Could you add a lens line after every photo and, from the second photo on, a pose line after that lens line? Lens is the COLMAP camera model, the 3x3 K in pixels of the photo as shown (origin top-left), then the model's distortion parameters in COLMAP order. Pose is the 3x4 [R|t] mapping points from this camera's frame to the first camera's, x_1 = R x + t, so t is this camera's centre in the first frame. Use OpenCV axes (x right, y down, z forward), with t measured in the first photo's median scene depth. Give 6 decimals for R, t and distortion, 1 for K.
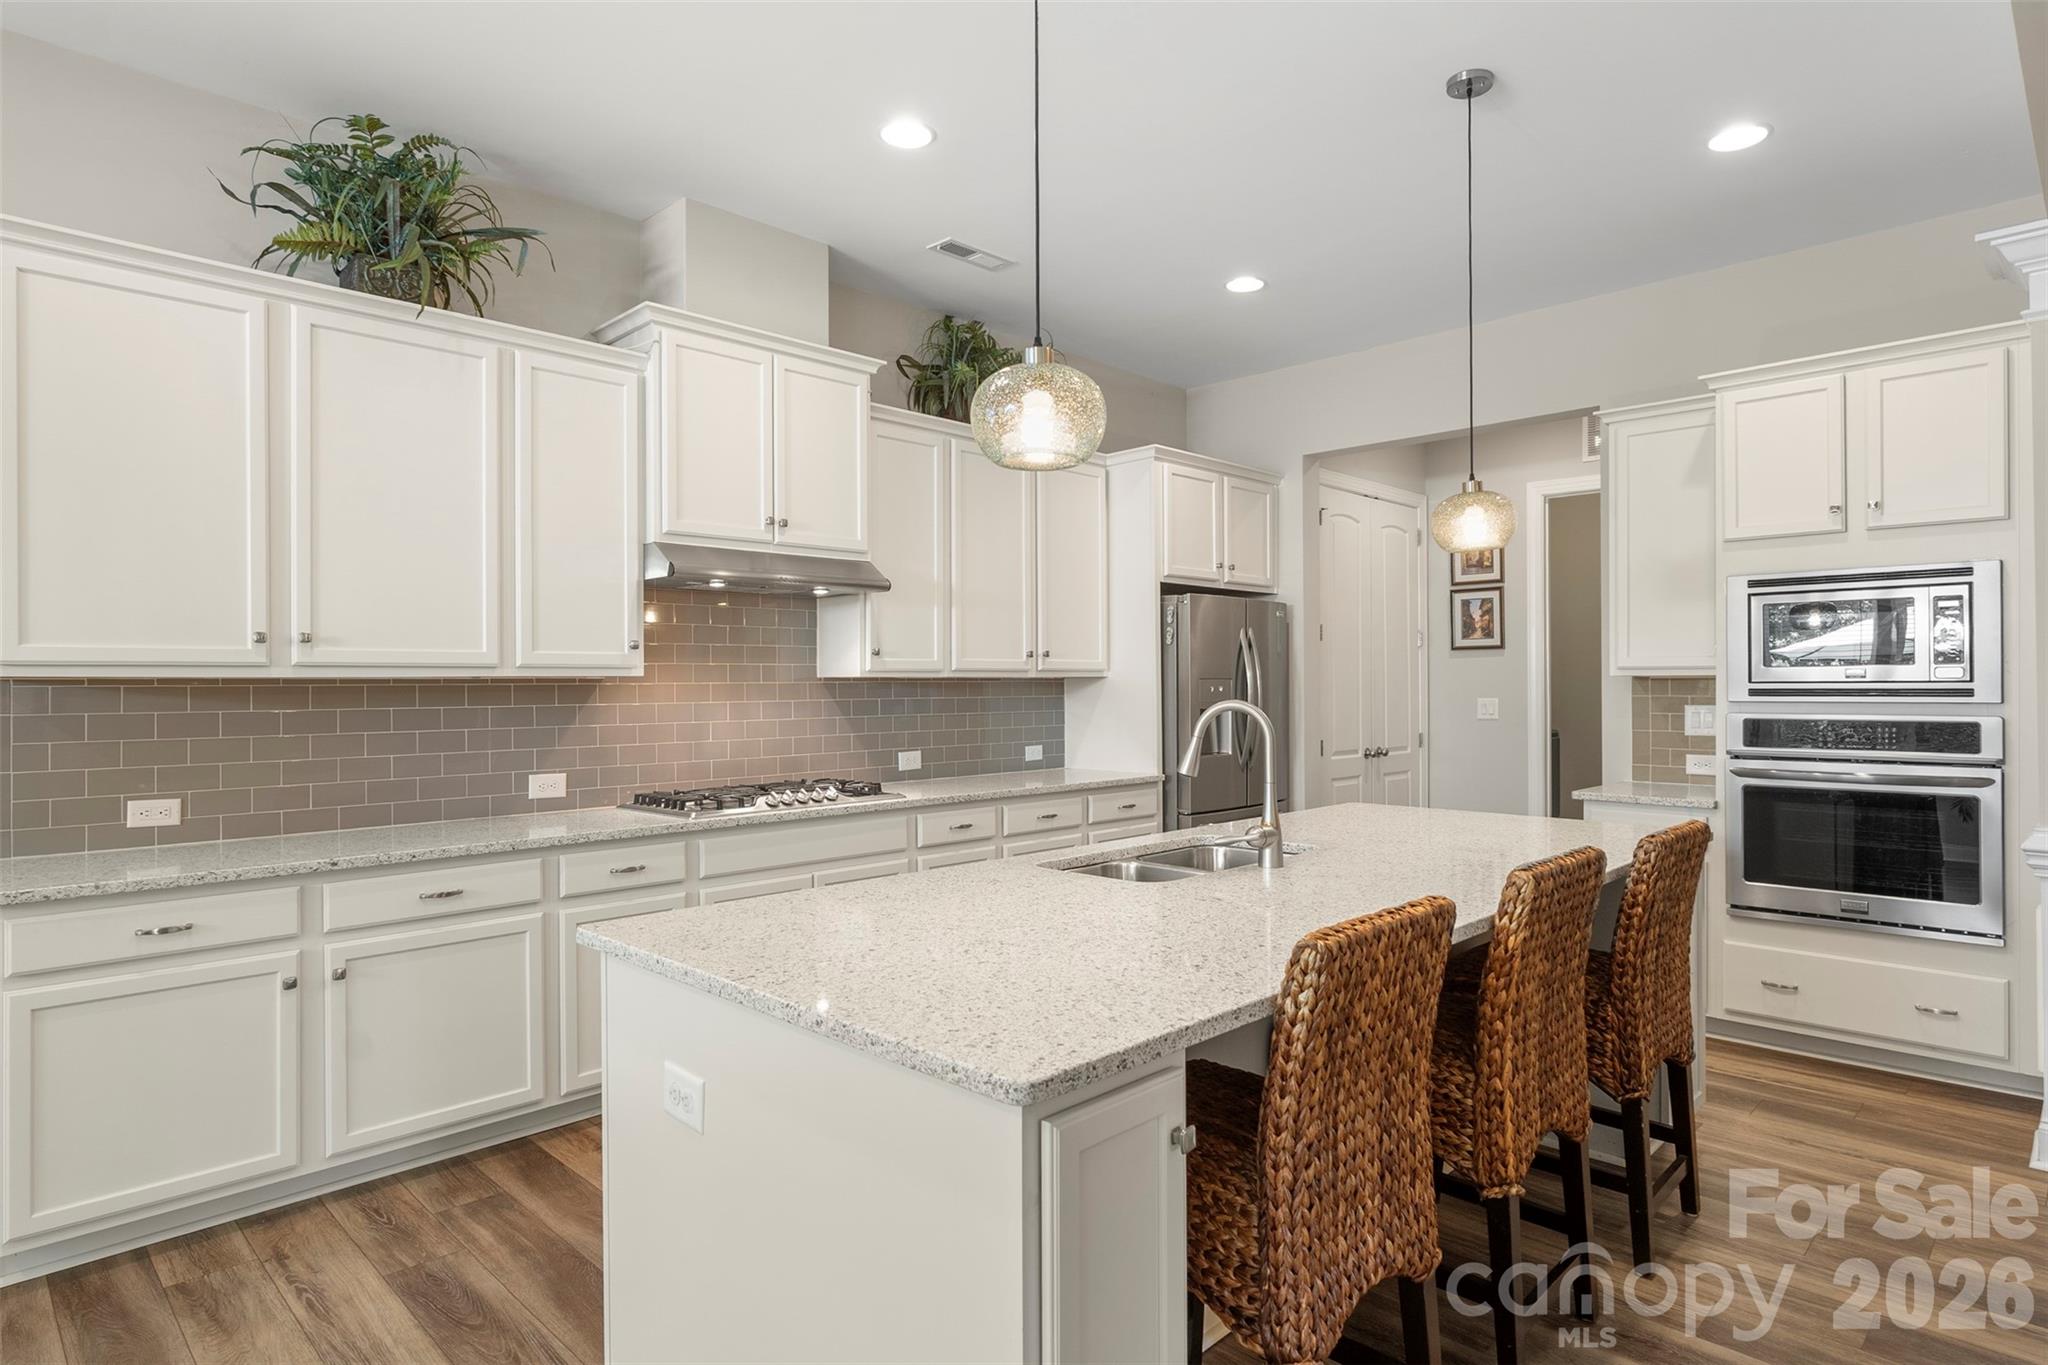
lens RADIAL K [[1122.5, 0, 1062.9], [0, 1122.5, 679.8], [0, 0, 1]] dist [-0.002788, -0.000130]
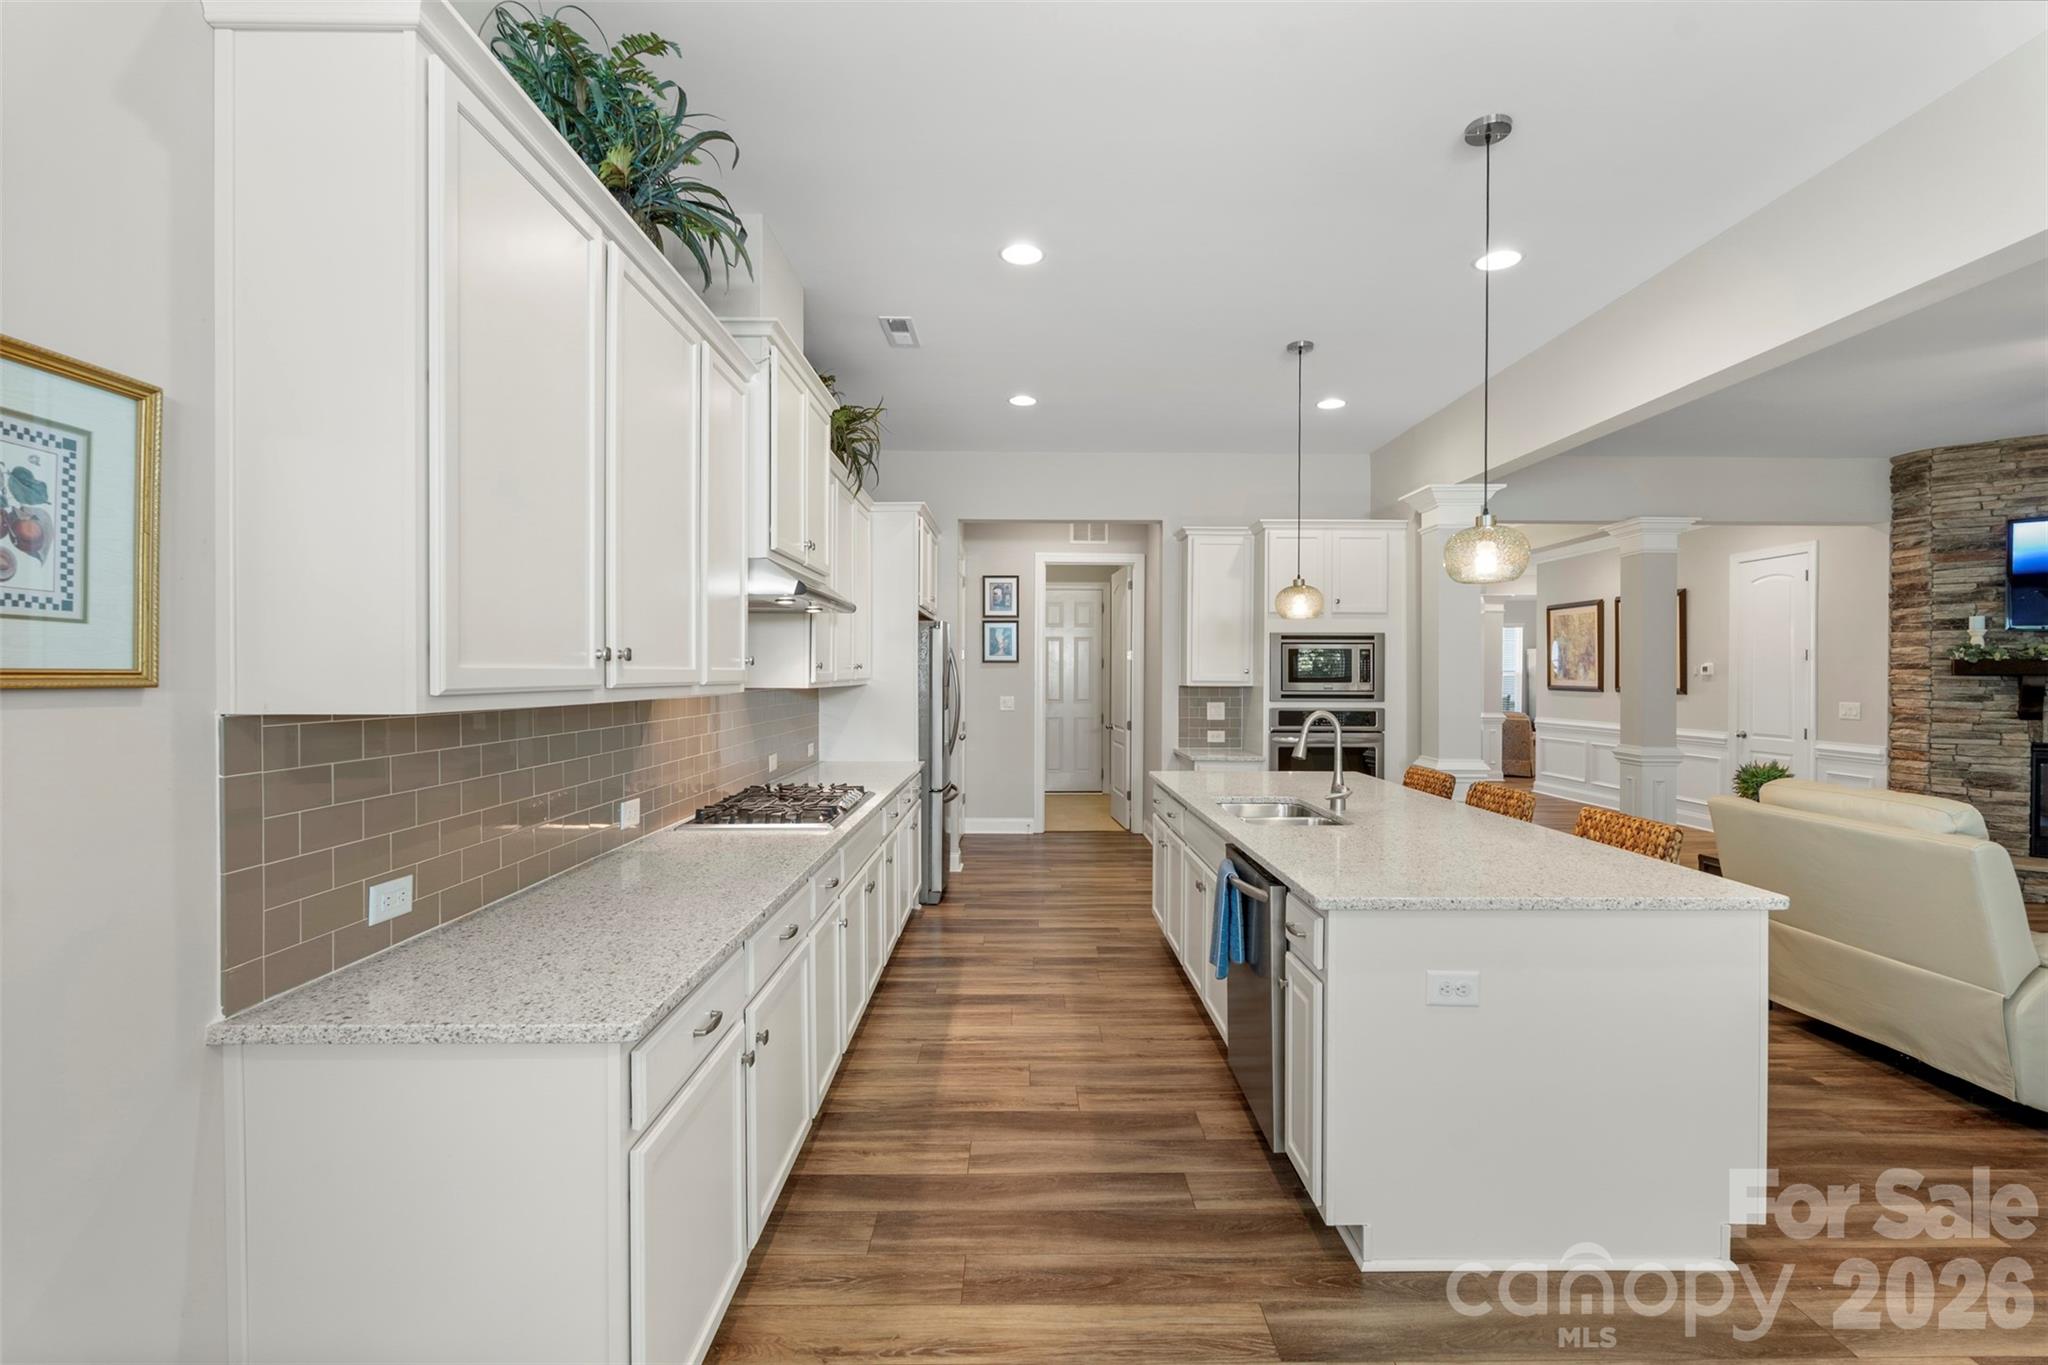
lens RADIAL K [[901.9, 0, 1033.7], [0, 901.9, 680.2], [0, 0, 1]] dist [0.000167, 0.000168]
pose [[0.705668, 0.003553, 0.708533, -0.510410], [-0.011226, 0.999918, 0.006166, -0.014430], [-0.708453, -0.012305, 0.705650, 0.175702]]
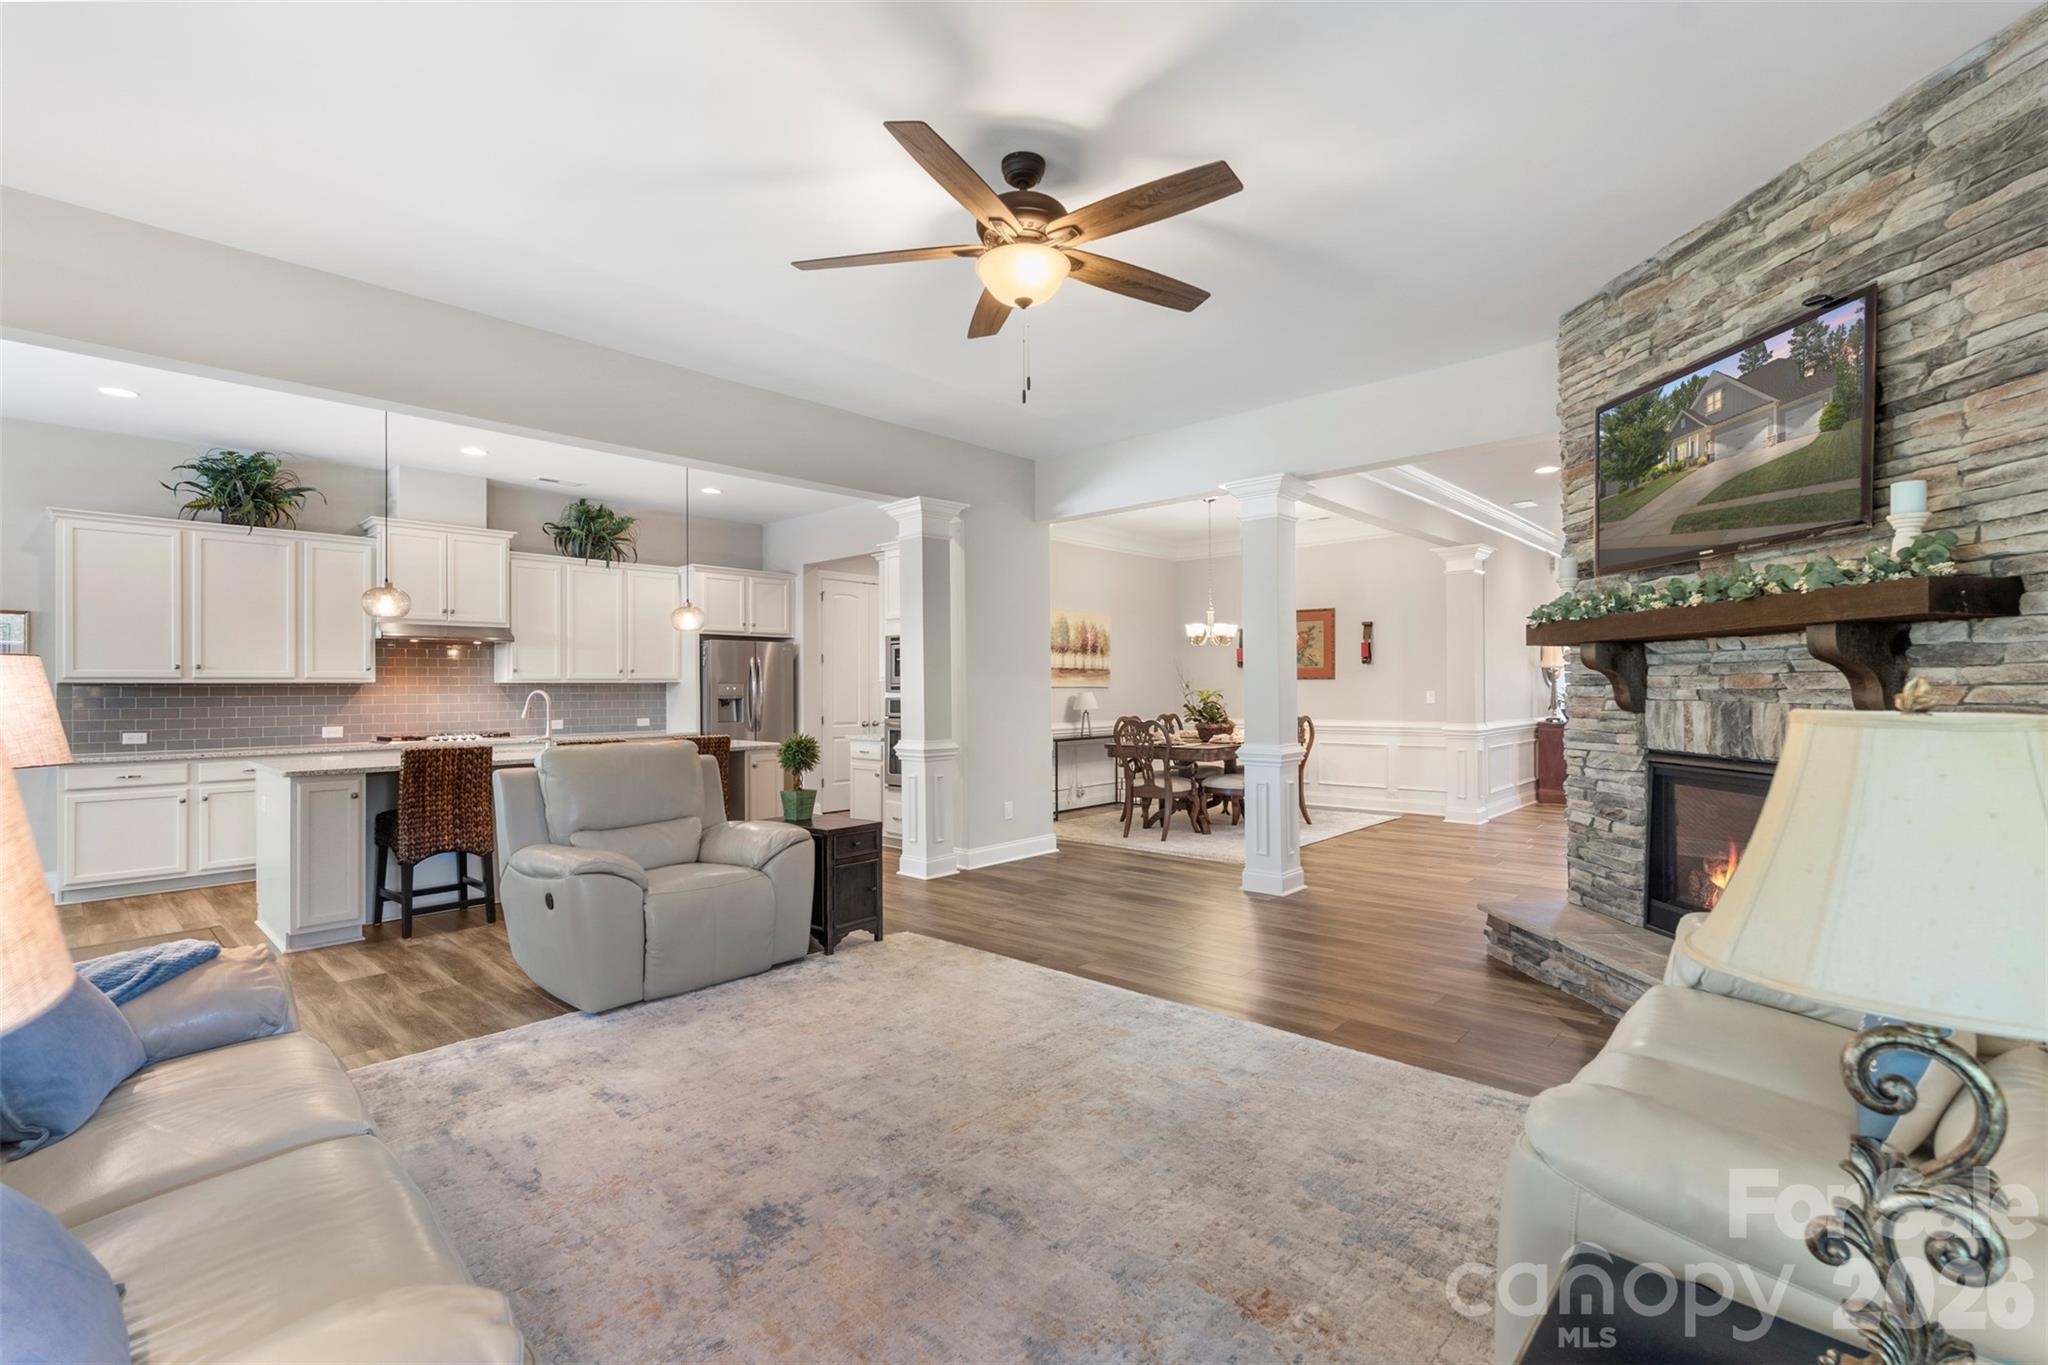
lens RADIAL K [[901.9, 0, 1033.7], [0, 901.9, 680.2], [0, 0, 1]] dist [0.000167, 0.000168]
pose [[0.999446, -0.001974, 0.033229, 0.601125], [0.002198, 0.999975, -0.006718, 0.004990], [-0.033215, 0.006787, 0.999425, -0.573661]]
